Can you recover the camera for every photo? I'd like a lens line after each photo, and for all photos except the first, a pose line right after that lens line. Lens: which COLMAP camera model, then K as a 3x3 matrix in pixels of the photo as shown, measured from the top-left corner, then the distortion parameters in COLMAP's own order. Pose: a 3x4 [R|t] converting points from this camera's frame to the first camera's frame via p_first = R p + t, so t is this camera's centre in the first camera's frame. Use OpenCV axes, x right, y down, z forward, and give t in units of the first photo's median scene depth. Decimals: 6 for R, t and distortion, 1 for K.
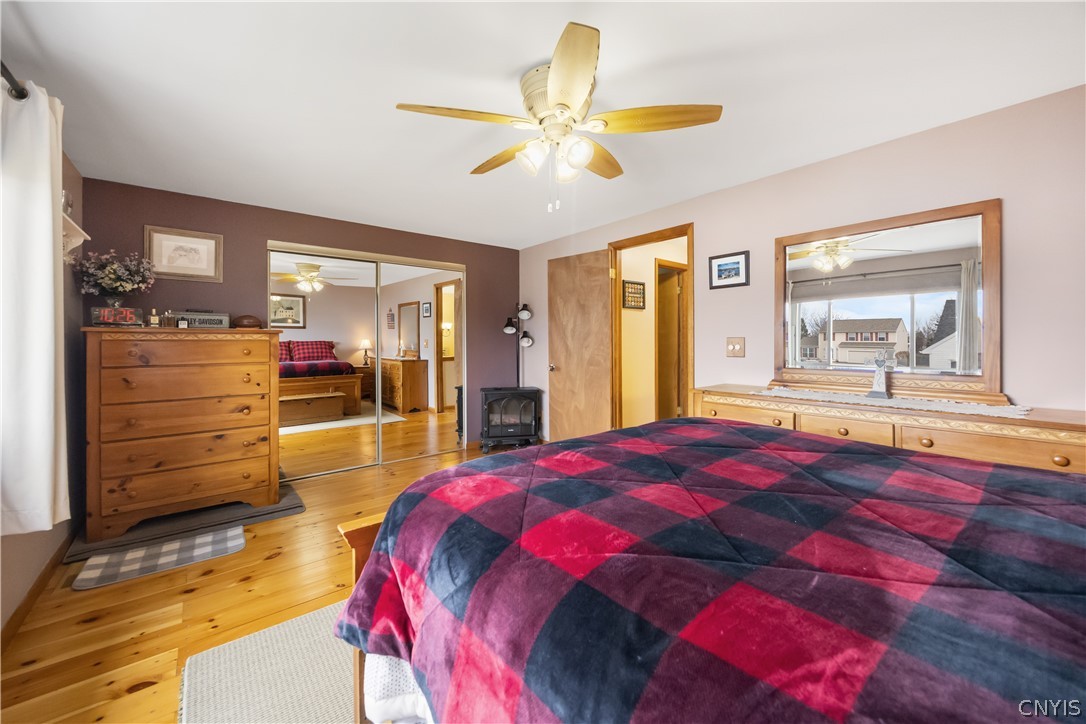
lens RADIAL K [[419.0, 0, 550.8], [0, 419.0, 343.9], [0, 0, 1]] dist [-0.002701, -0.000153]
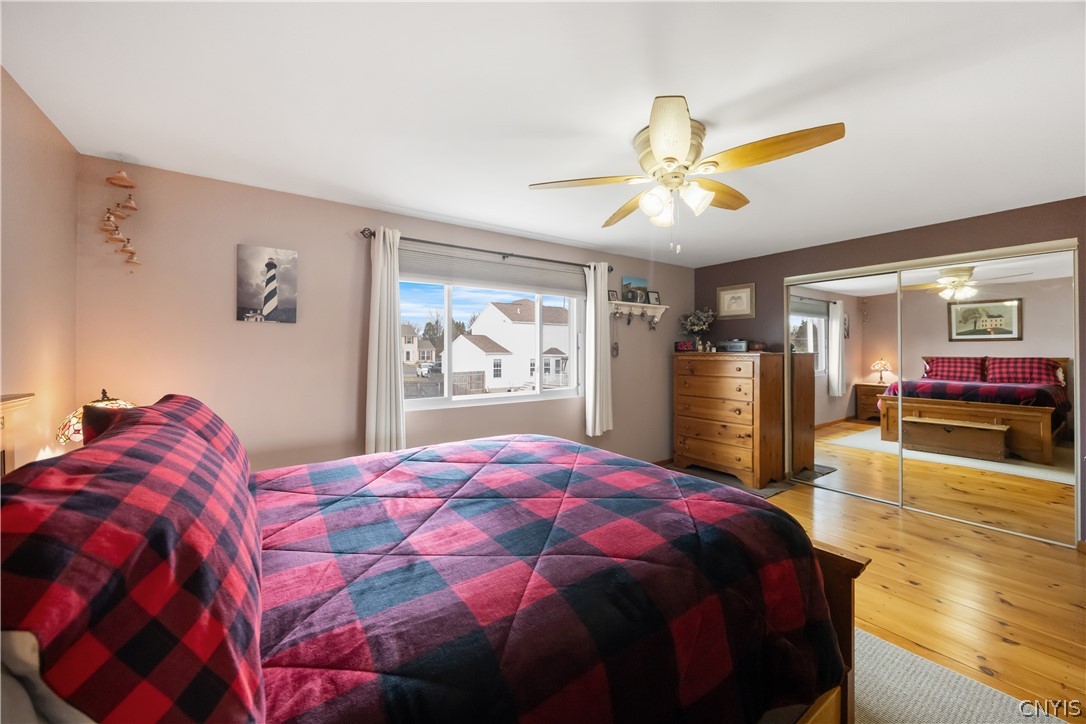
lens RADIAL K [[419.0, 0, 543.1], [0, 419.0, 352.4], [0, 0, 1]] dist [-0.002701, -0.000153]
pose [[-0.091431, 0.006069, -0.995793, 0.655735], [-0.005129, 0.999965, 0.006565, -0.039319], [0.995798, 0.005708, -0.091397, 0.450460]]
